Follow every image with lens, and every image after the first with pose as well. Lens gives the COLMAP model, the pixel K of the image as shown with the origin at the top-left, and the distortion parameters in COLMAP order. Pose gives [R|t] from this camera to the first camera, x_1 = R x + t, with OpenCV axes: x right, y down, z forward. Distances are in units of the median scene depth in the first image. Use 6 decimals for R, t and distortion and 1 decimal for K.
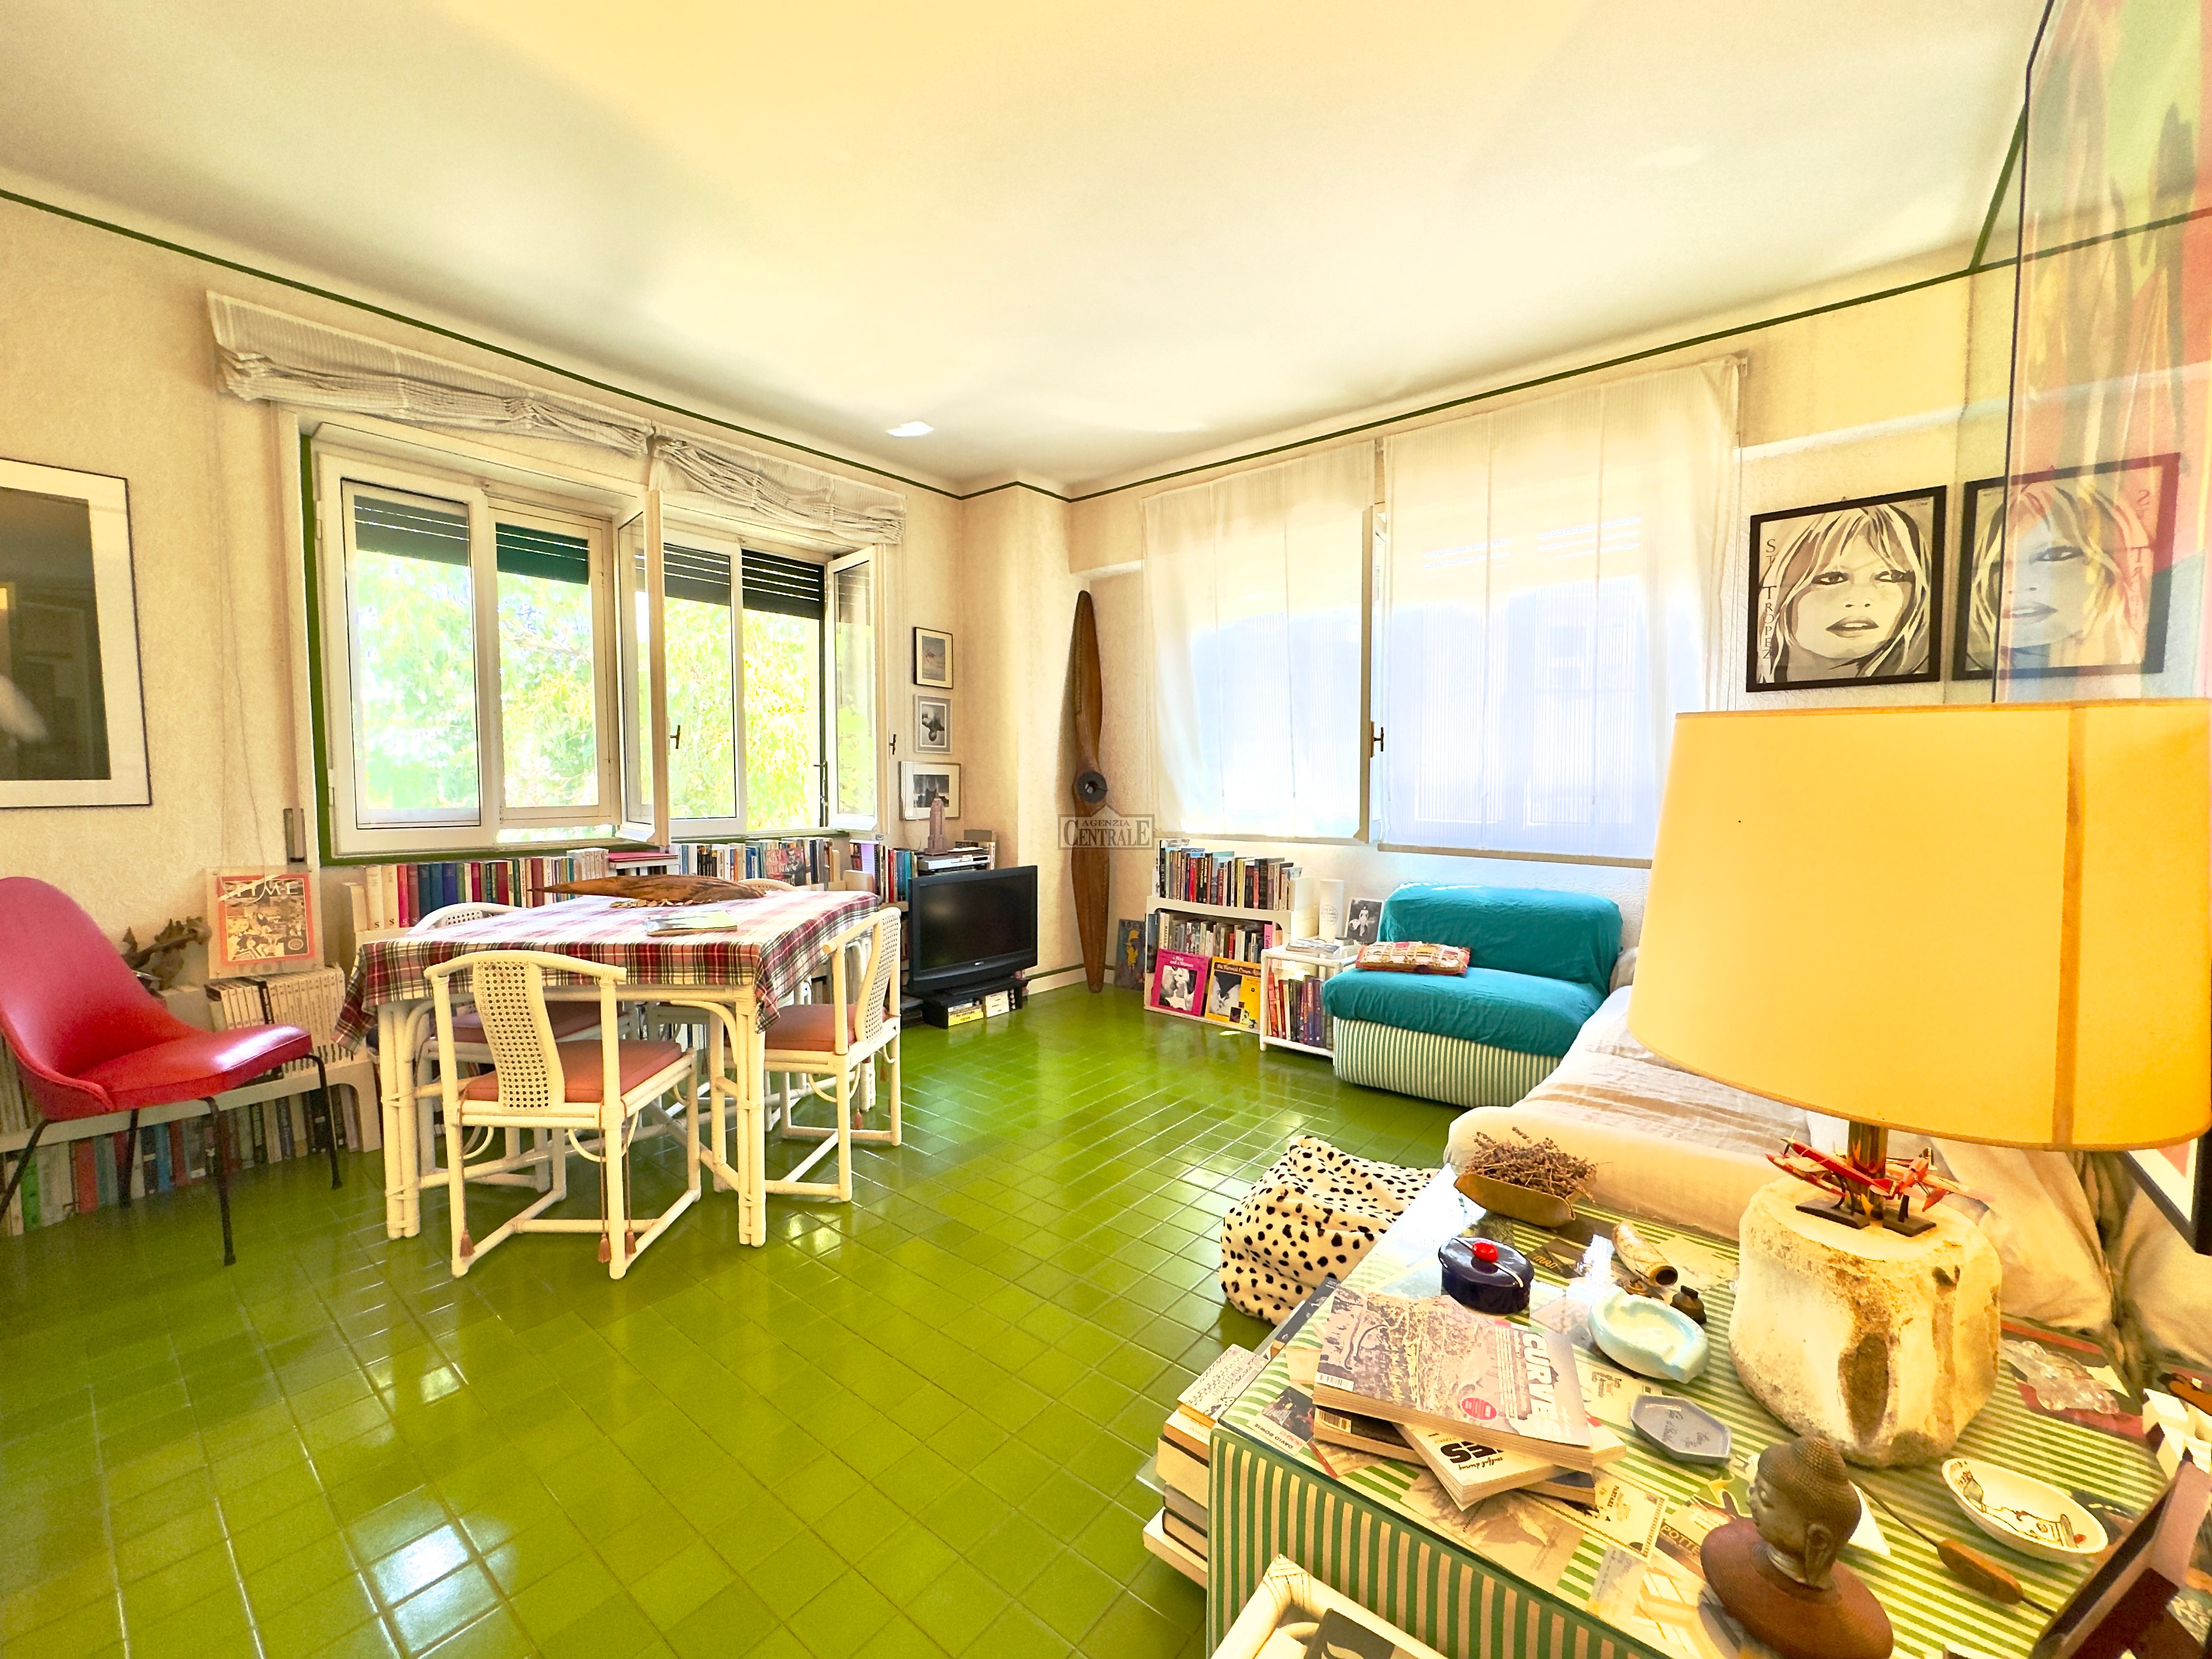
lens RADIAL K [[886.4, 0, 1106.0], [0, 886.4, 829.5], [0, 0, 1]] dist [-0.000788, 0.000196]
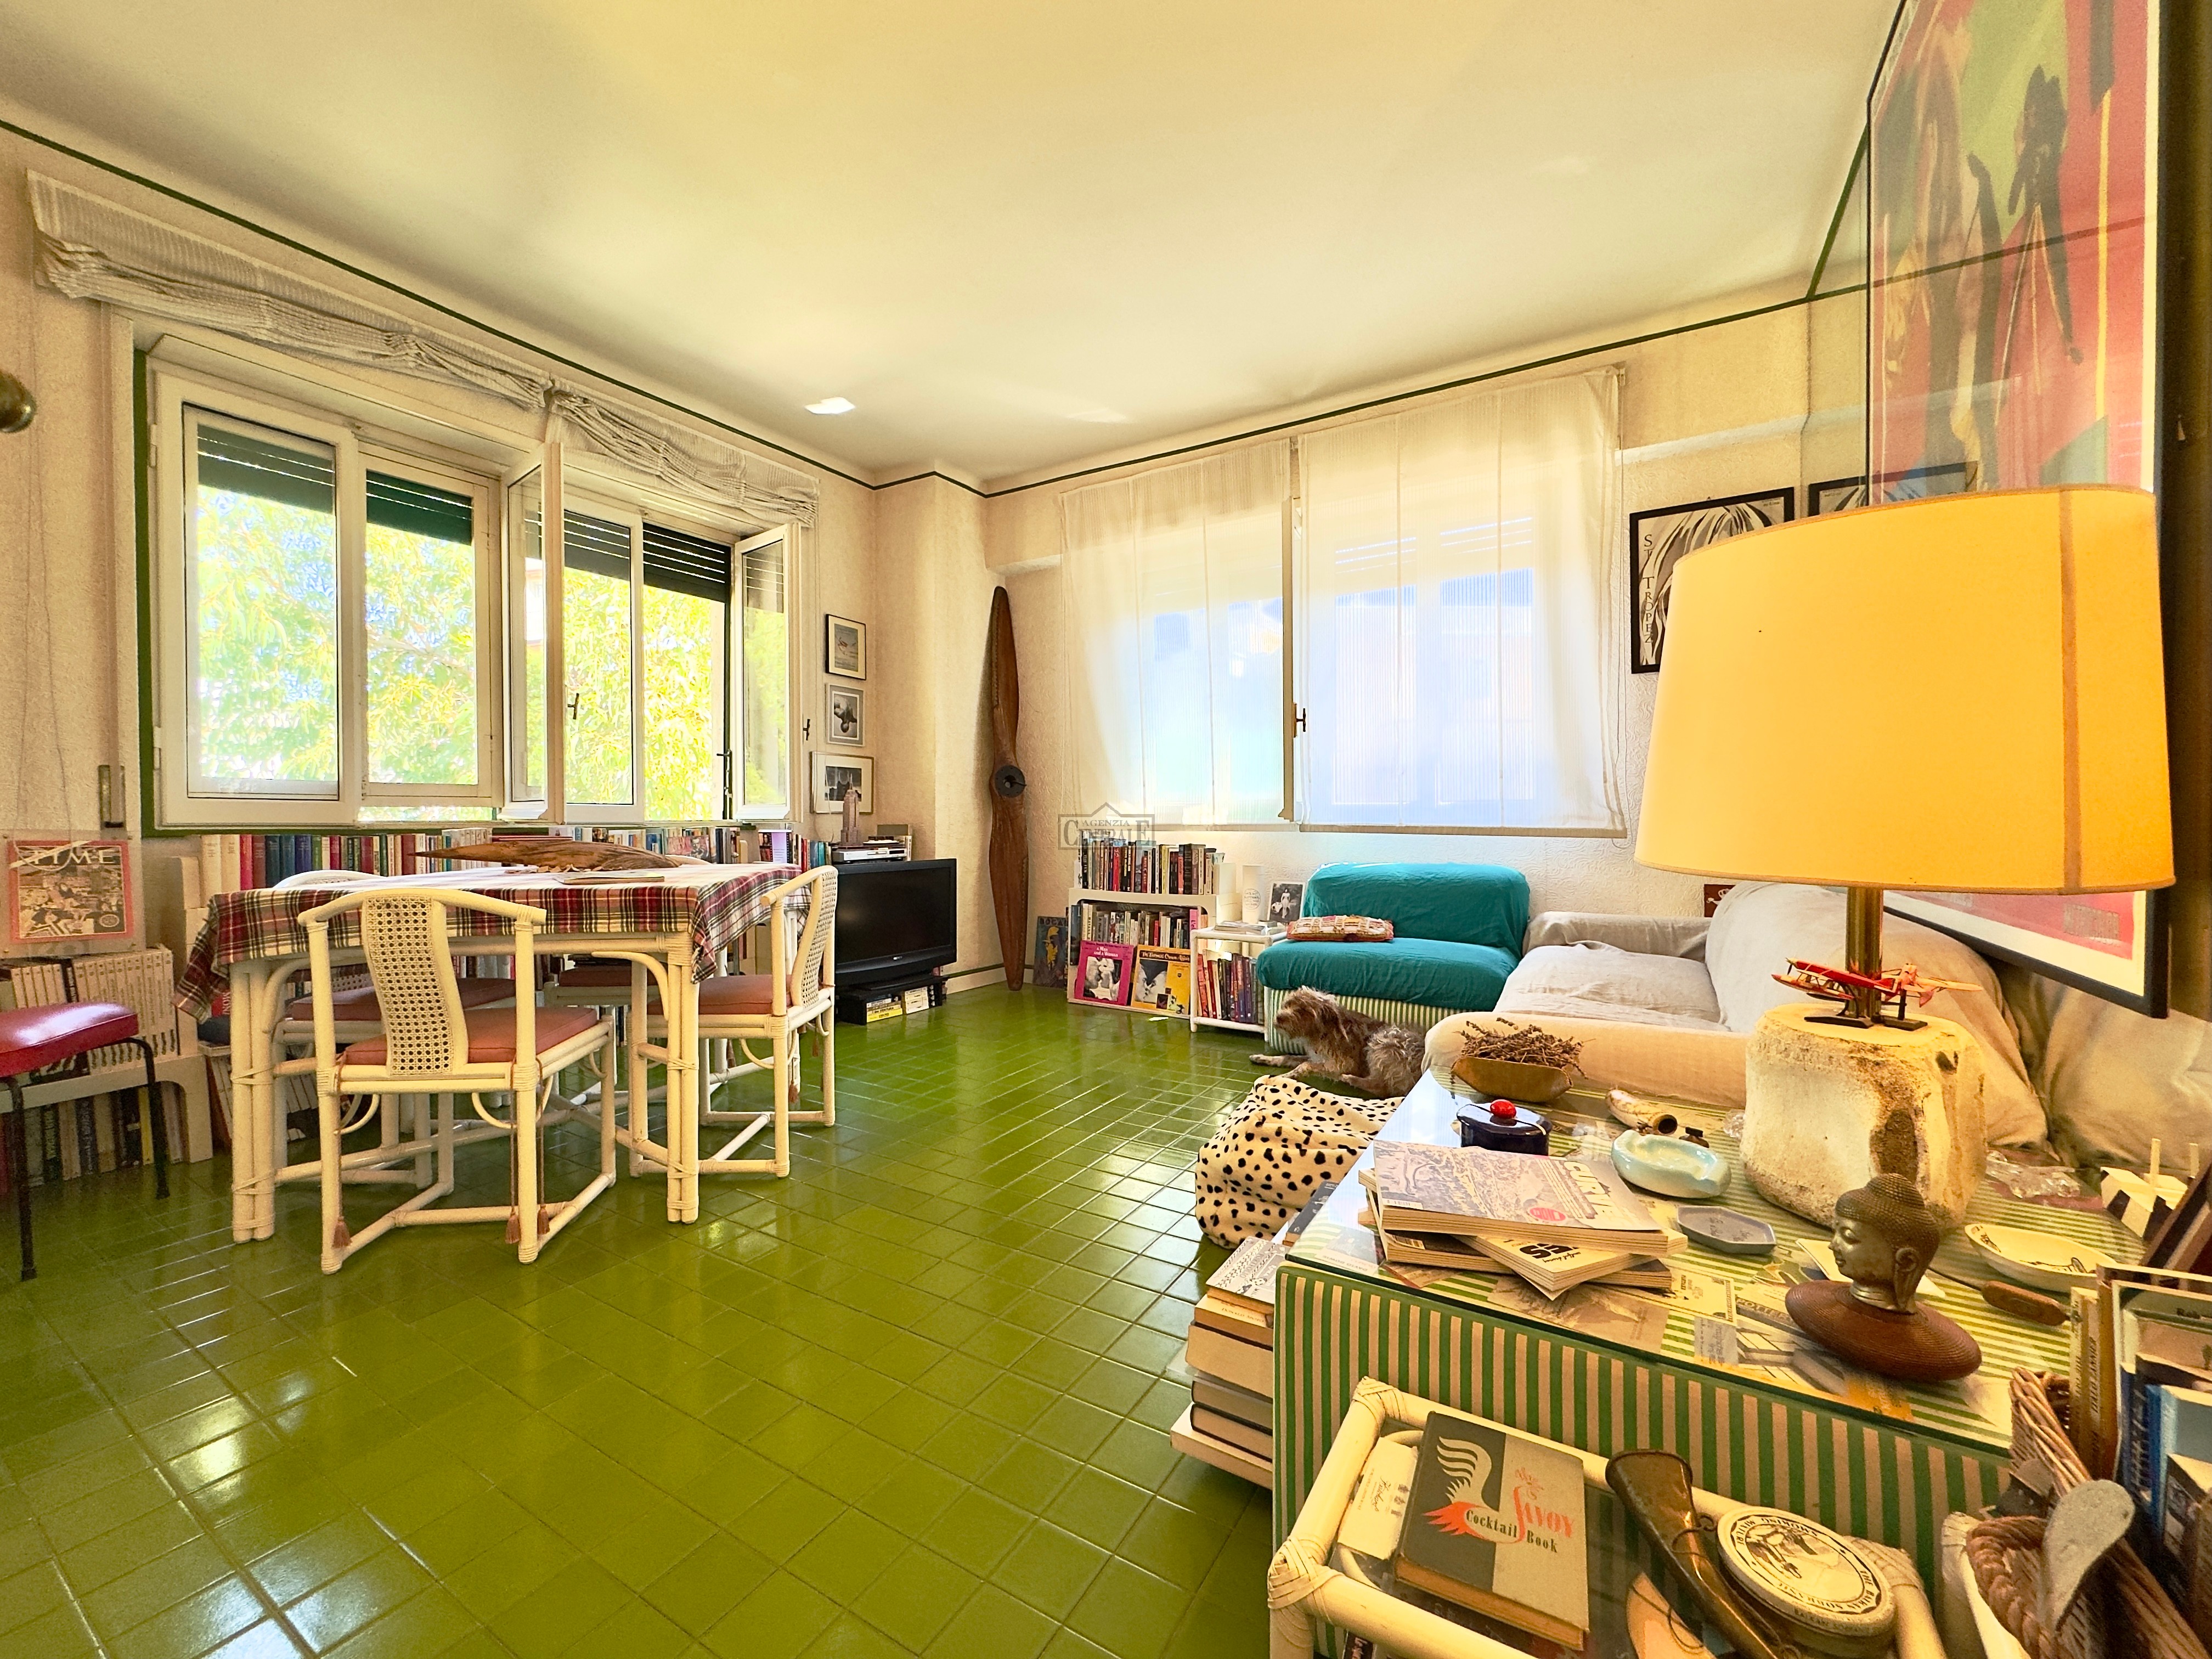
lens RADIAL K [[885.5, 0, 1106.0], [0, 885.5, 829.5], [0, 0, 1]] dist [-0.000876, 0.000416]
pose [[0.991389, -0.004726, 0.130861, -0.064193], [0.010748, 0.998914, -0.045346, 0.084308], [-0.130504, 0.046362, 0.990363, 0.019163]]
